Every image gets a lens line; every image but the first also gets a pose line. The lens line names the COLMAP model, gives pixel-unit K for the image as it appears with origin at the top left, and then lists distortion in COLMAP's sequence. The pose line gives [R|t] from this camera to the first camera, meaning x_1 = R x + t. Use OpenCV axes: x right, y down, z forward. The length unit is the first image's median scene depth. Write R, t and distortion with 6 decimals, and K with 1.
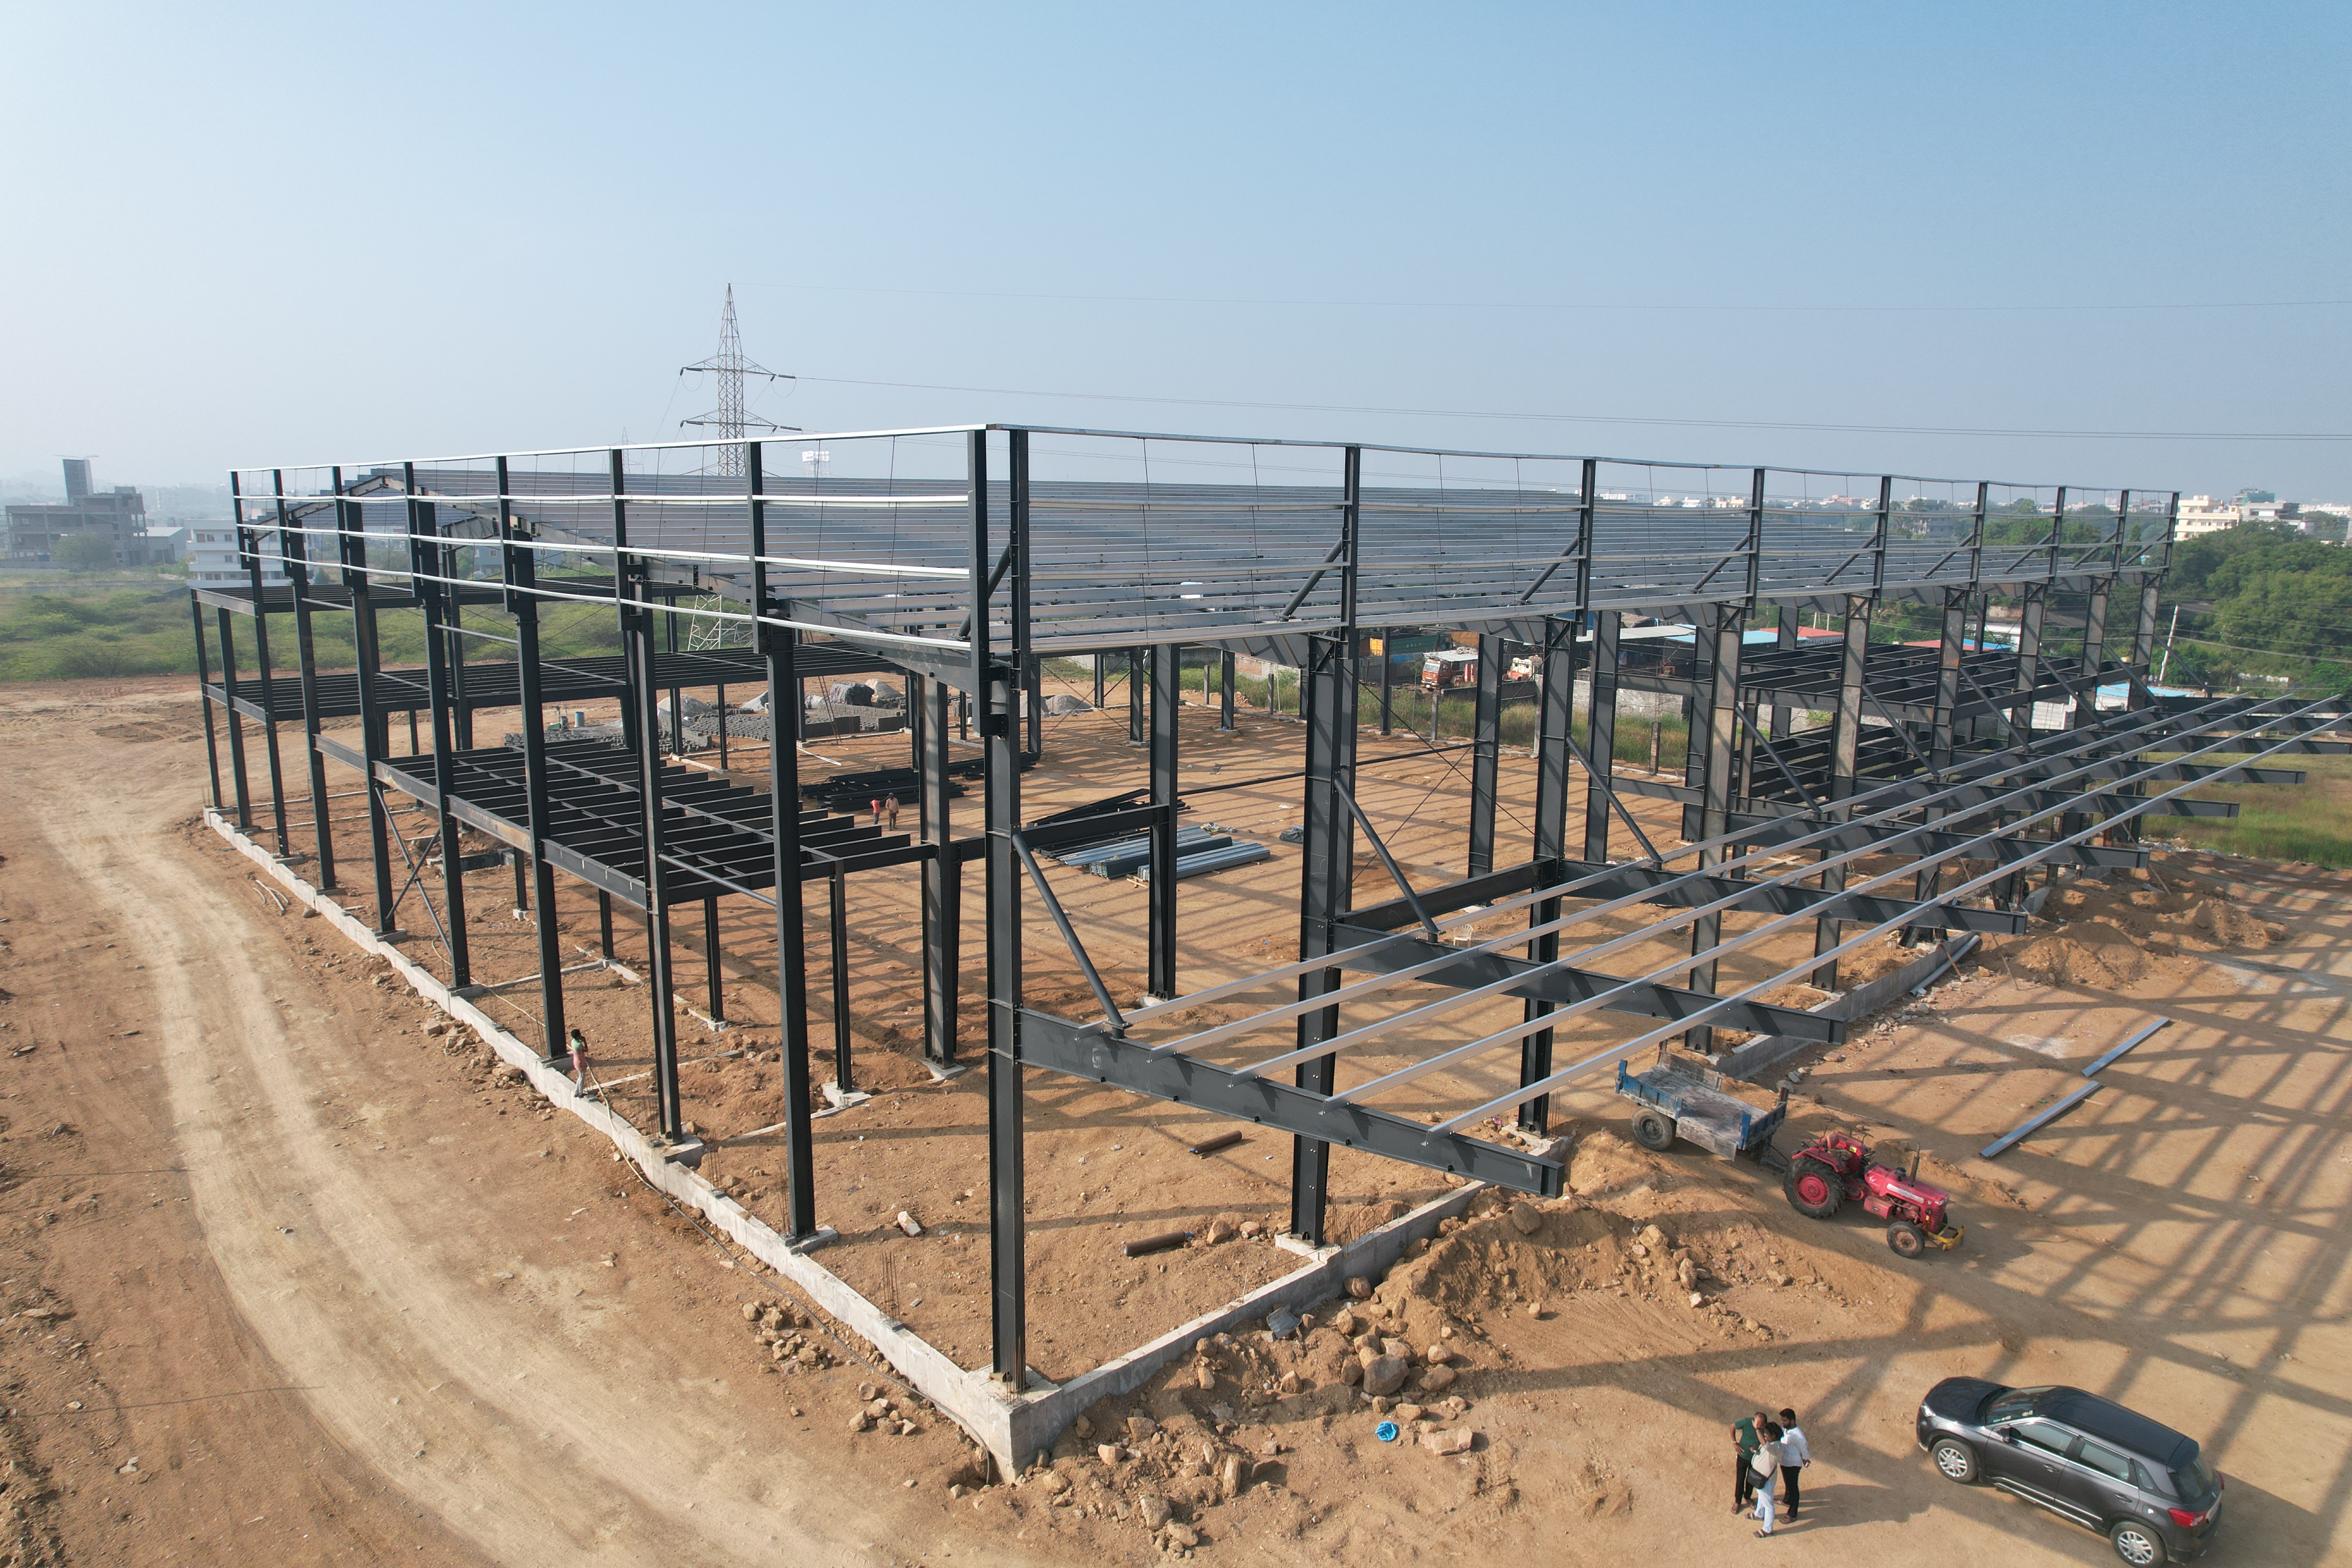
lens RADIAL K [[1528.8, 0, 1202.7], [0, 1528.8, 814.3], [0, 0, 1]] dist [-0.087189, 0.084383]
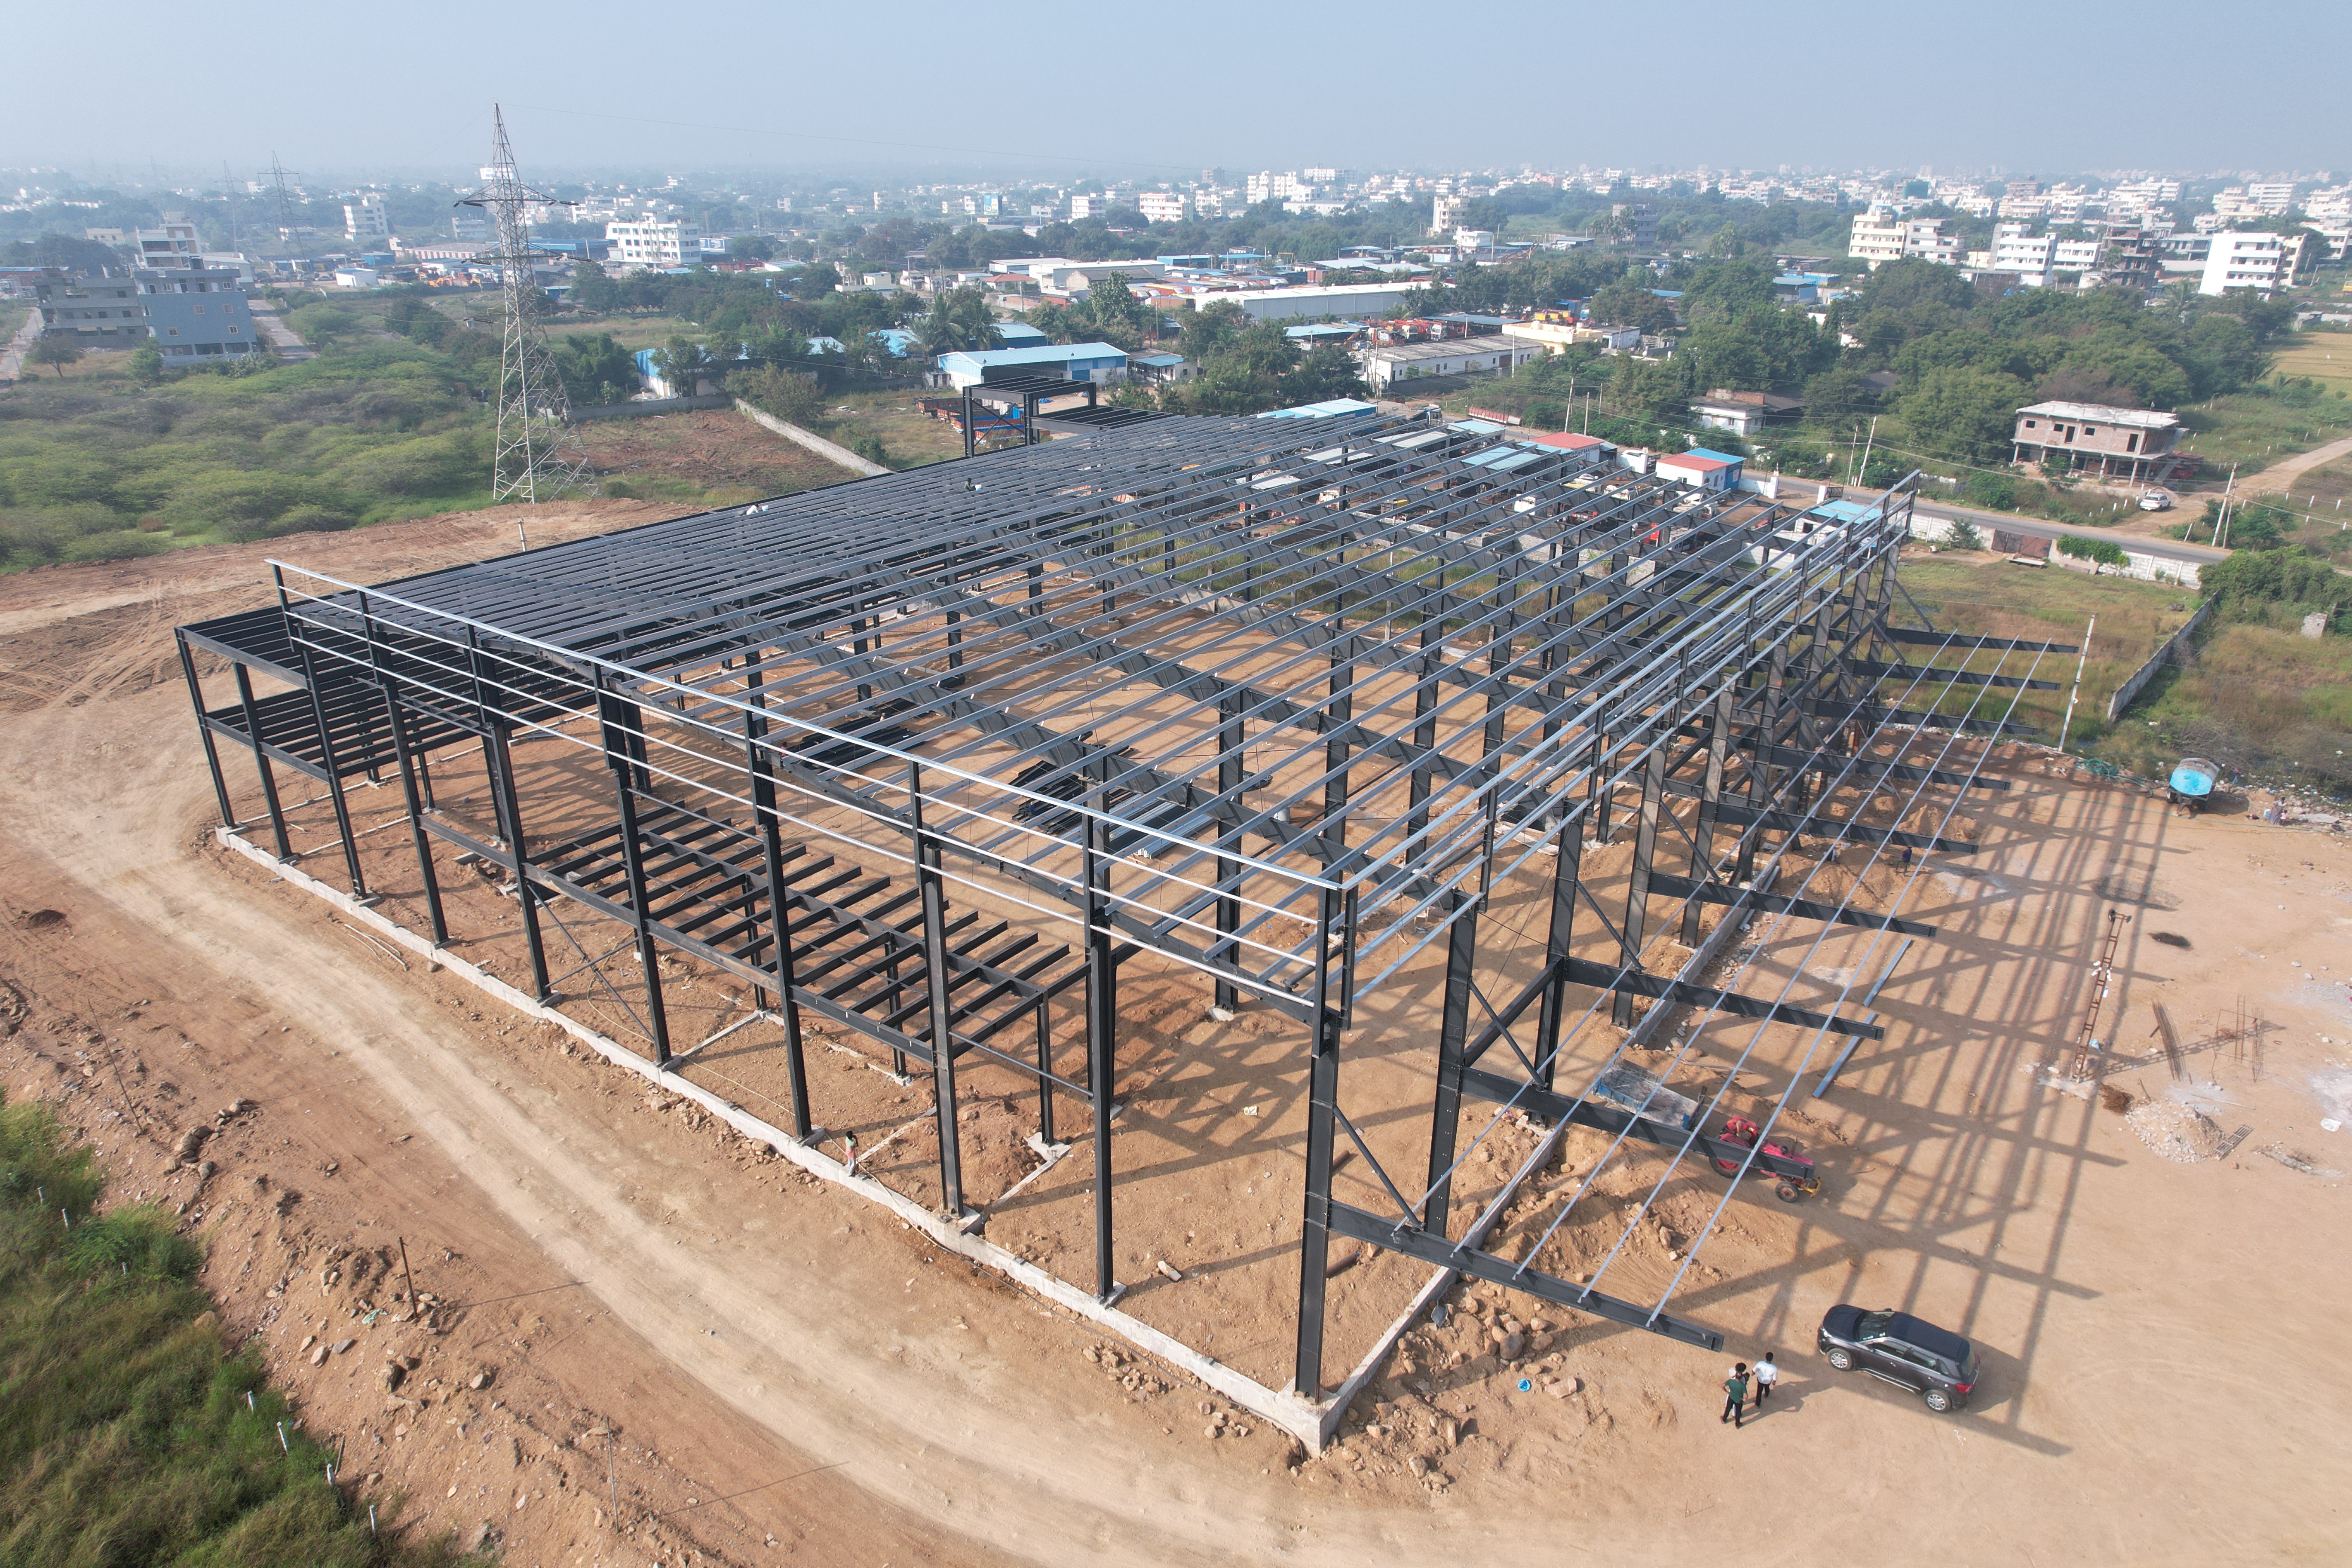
lens RADIAL K [[1528.8, 0, 1202.7], [0, 1528.8, 814.3], [0, 0, 1]] dist [-0.087189, 0.084383]
pose [[0.980071, -0.081982, 0.180941, -0.440762], [0.041155, 0.974901, 0.218801, -0.539110], [-0.194337, -0.206994, 0.958847, -0.359677]]
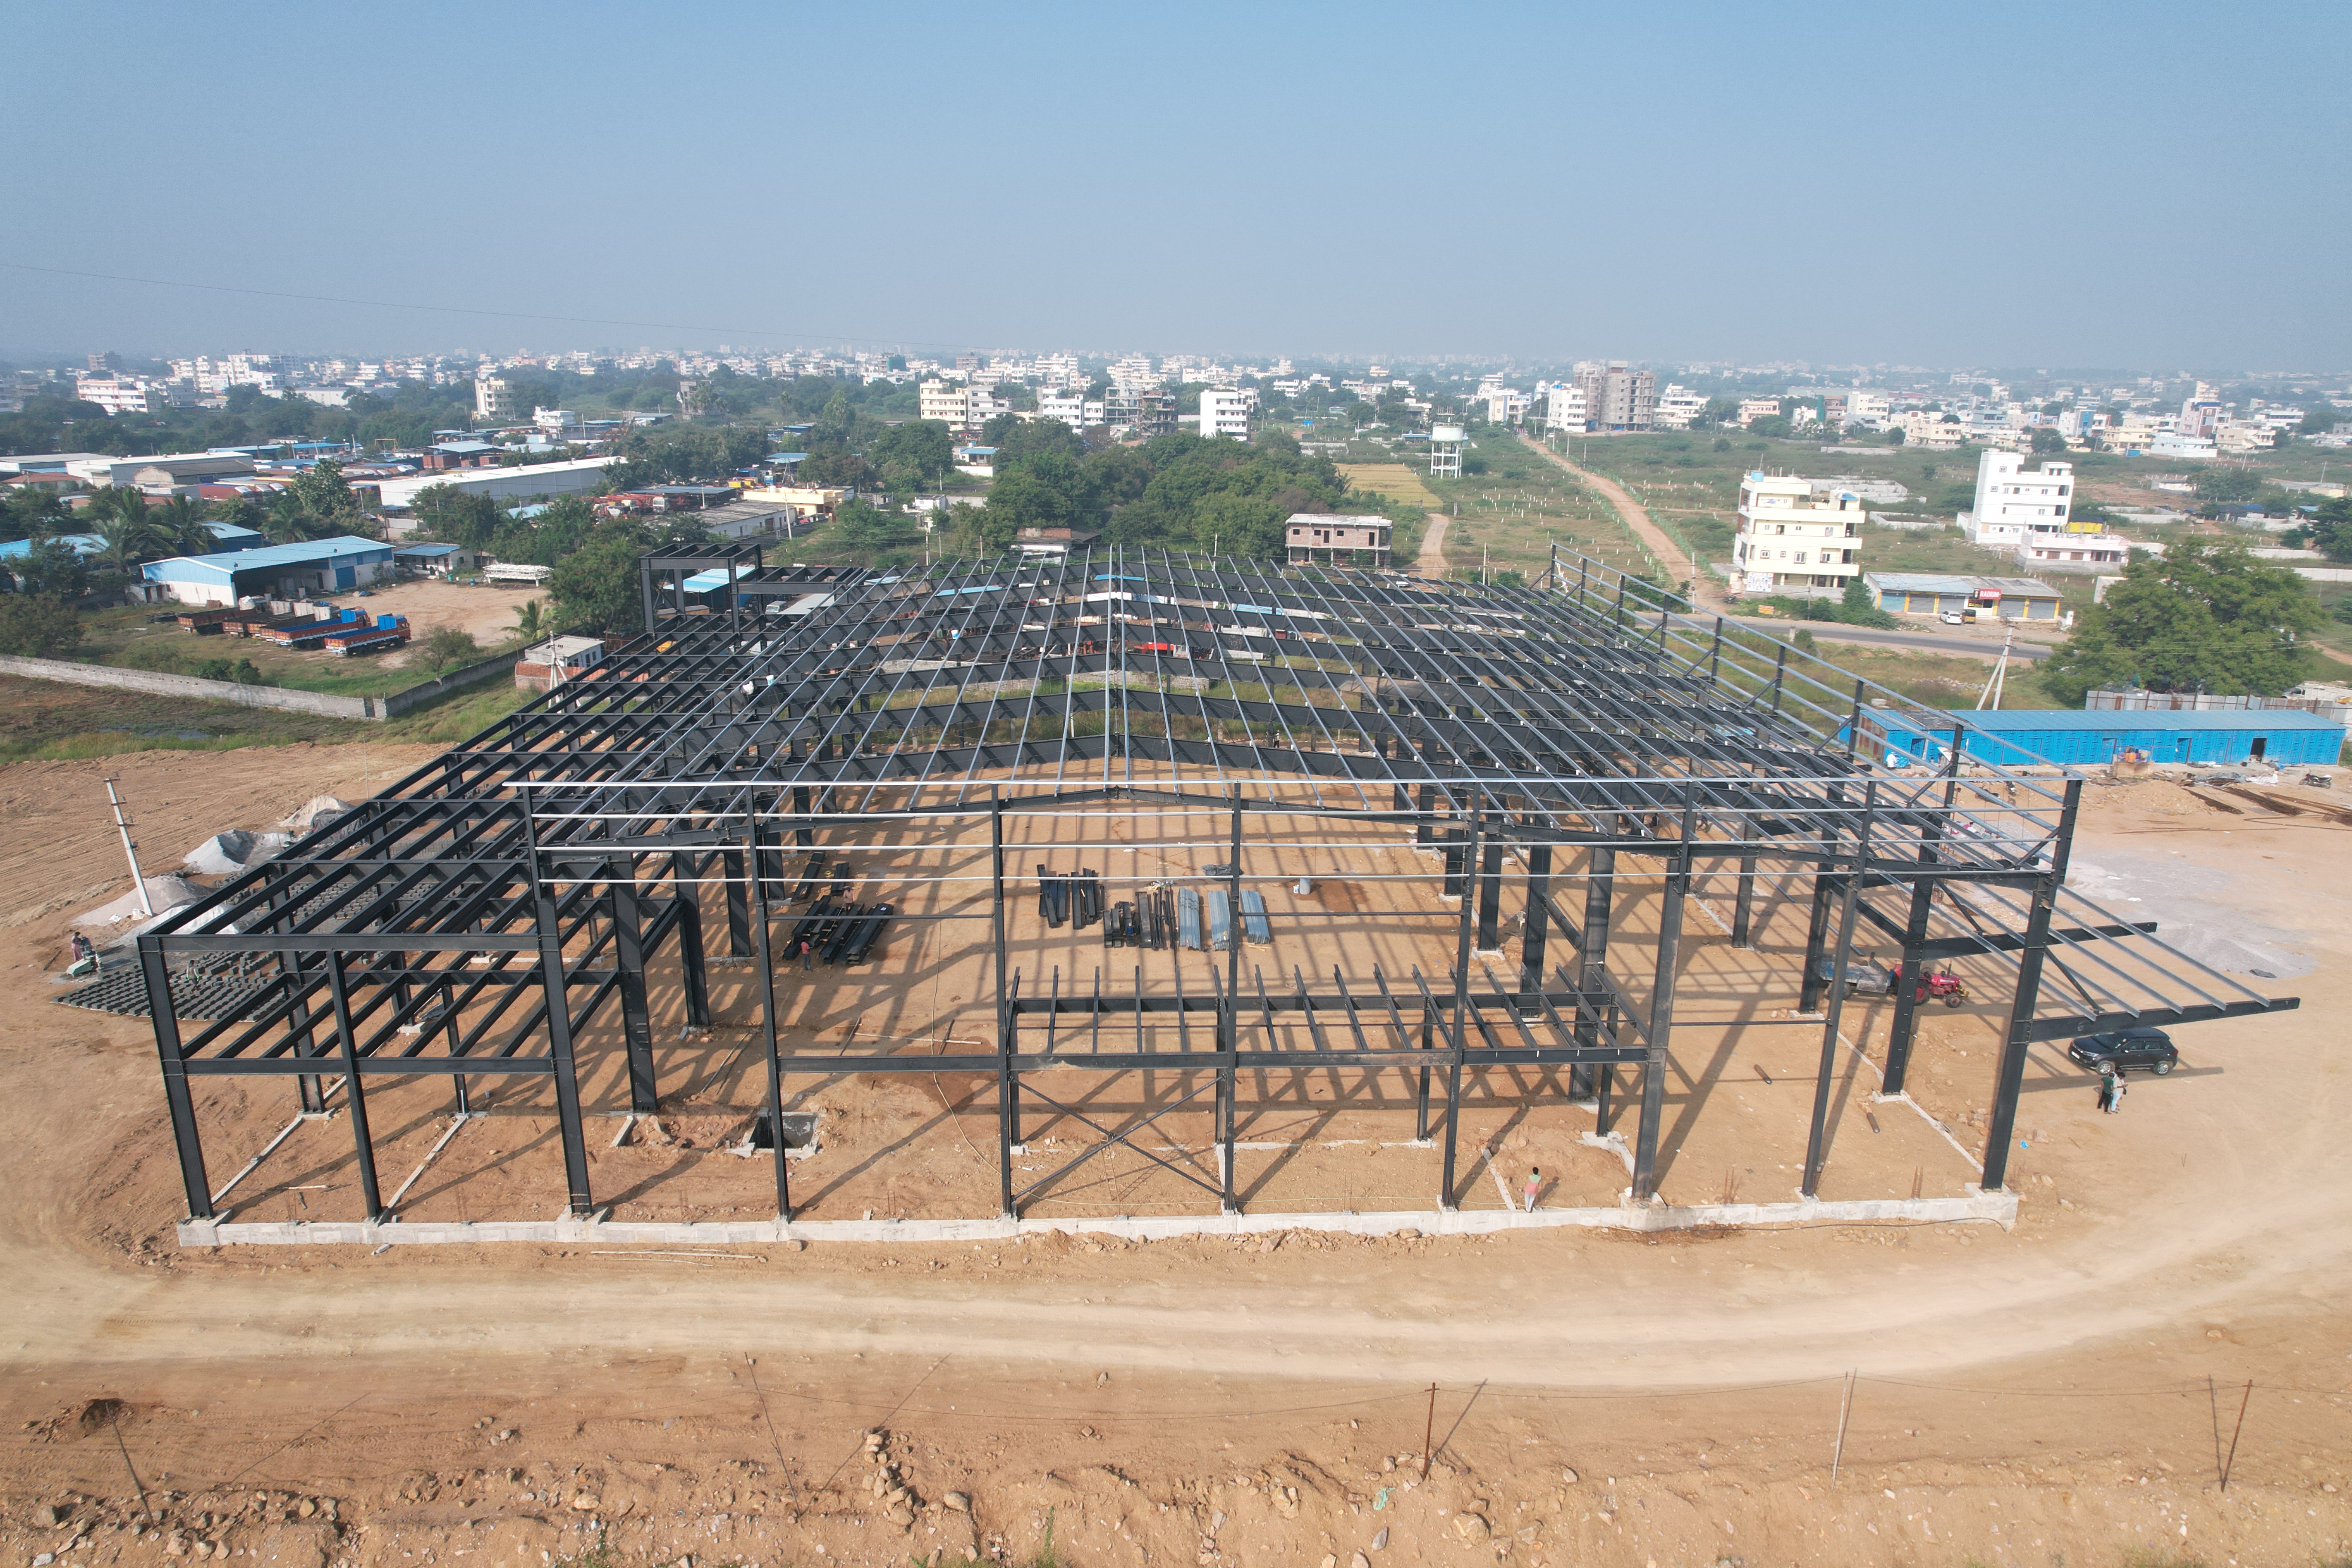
lens RADIAL K [[1528.8, 0, 1202.7], [0, 1528.8, 814.3], [0, 0, 1]] dist [-0.087189, 0.084383]
pose [[0.635112, -0.224847, 0.738969, -2.115524], [0.142915, 0.974383, 0.173648, -0.623159], [-0.759083, -0.004676, 0.650977, 0.430442]]
